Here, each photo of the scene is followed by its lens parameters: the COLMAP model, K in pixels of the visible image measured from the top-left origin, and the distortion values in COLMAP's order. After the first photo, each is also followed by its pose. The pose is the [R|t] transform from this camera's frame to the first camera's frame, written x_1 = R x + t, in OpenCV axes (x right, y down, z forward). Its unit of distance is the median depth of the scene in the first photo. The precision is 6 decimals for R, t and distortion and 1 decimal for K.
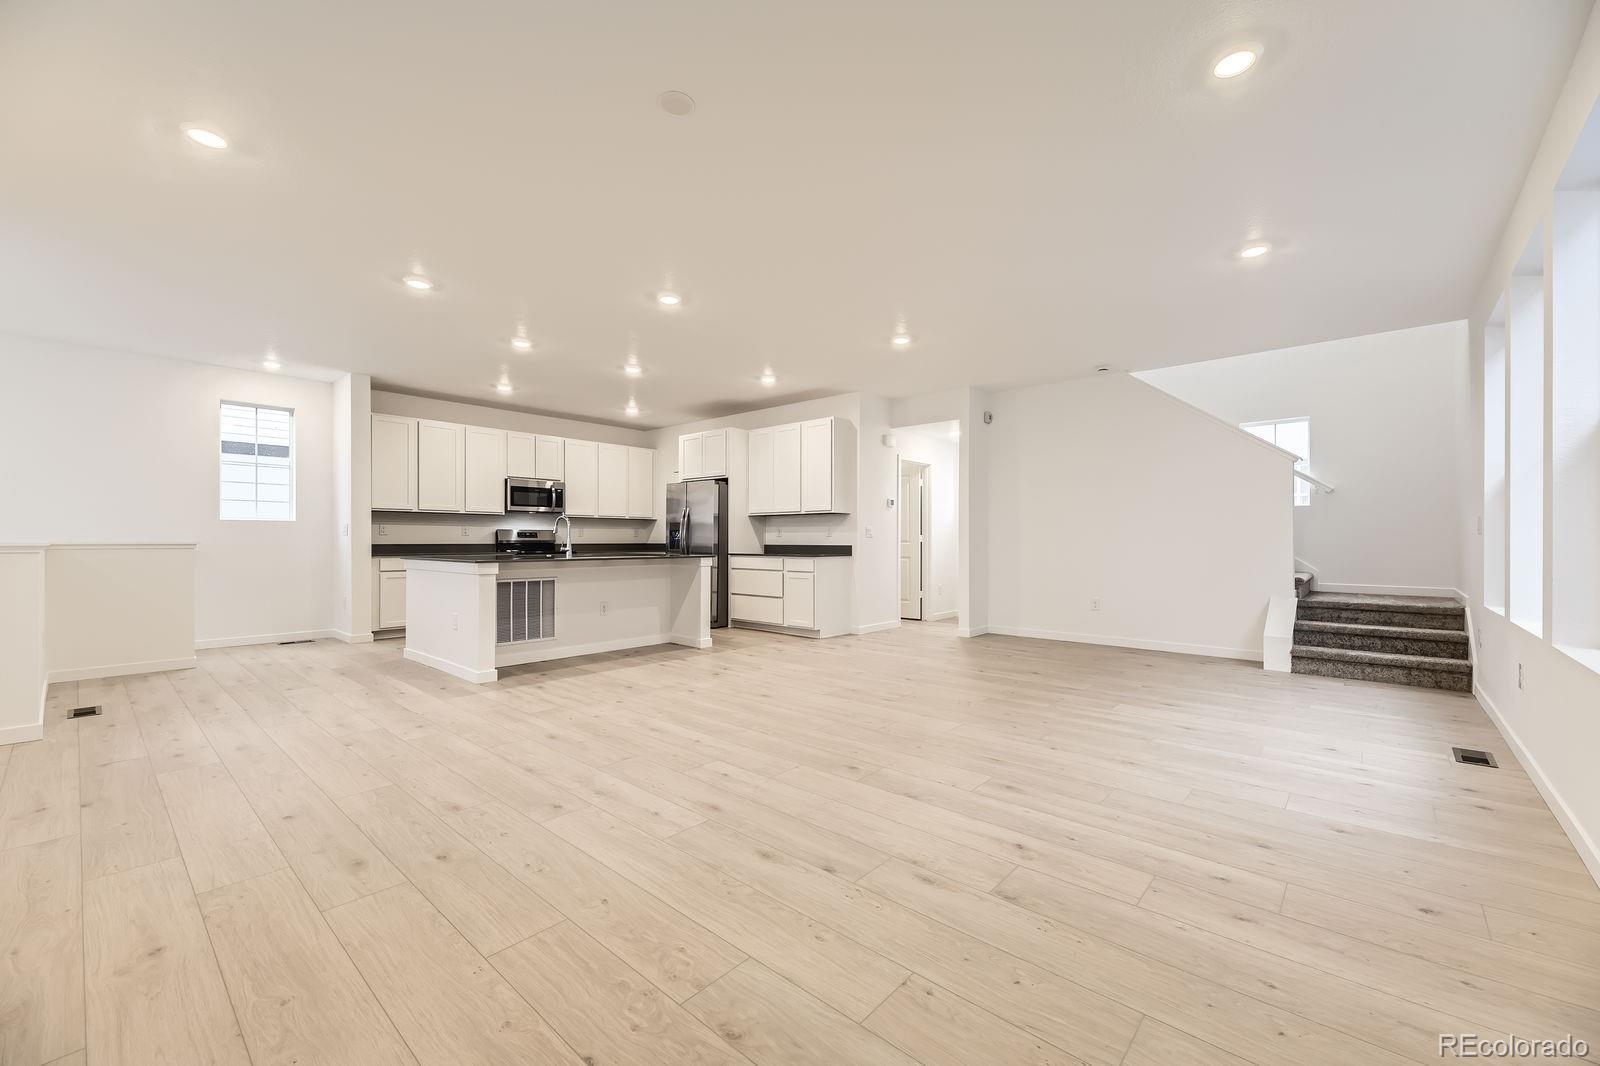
lens RADIAL K [[653.7, 0, 803.8], [0, 653.7, 535.8], [0, 0, 1]] dist [0.003730, -0.000014]
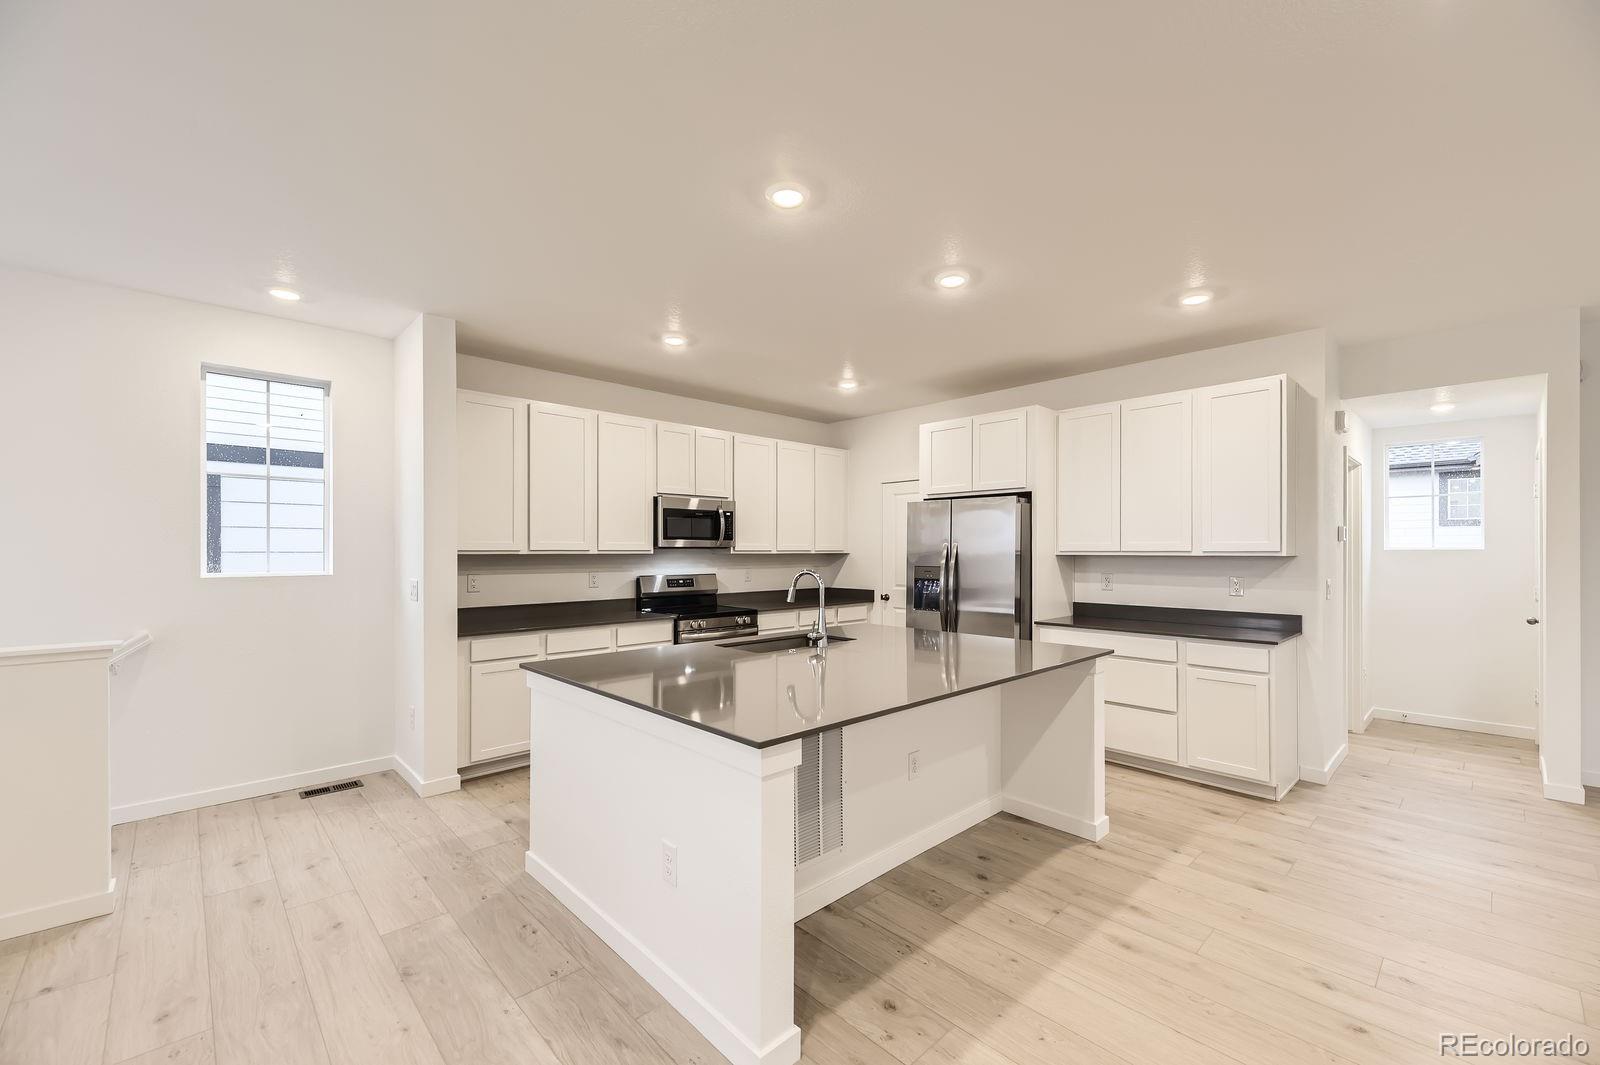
lens RADIAL K [[653.7, 0, 795.8], [0, 653.7, 541.1], [0, 0, 1]] dist [0.003730, -0.000014]
pose [[0.995846, -0.004446, -0.090941, -0.287077], [0.003836, 0.999969, -0.006888, -0.043515], [0.090968, 0.006511, 0.995832, 0.419009]]
